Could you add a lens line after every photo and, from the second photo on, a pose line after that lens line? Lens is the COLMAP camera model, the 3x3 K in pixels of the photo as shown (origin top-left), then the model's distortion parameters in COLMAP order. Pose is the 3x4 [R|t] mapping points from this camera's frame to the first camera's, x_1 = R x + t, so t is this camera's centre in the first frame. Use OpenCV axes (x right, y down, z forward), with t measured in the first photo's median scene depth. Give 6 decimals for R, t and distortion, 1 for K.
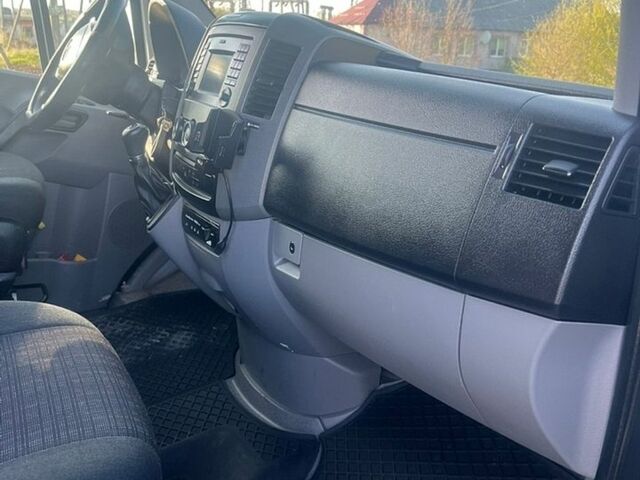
lens RADIAL K [[593.3, 0, 338.0], [0, 593.3, 238.5], [0, 0, 1]] dist [0.000769, -0.007299]
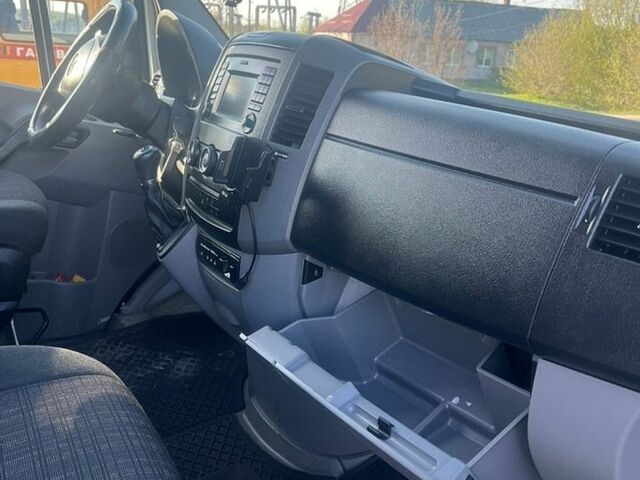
lens RADIAL K [[584.8, 0, 320.0], [0, 584.8, 240.0], [0, 0, 1]] dist [0.009160, -0.007393]
pose [[0.999820, 0.012153, 0.014552, -0.076375], [-0.012181, 0.999924, 0.001815, -0.047671], [-0.014529, -0.001992, 0.999892, 0.059189]]
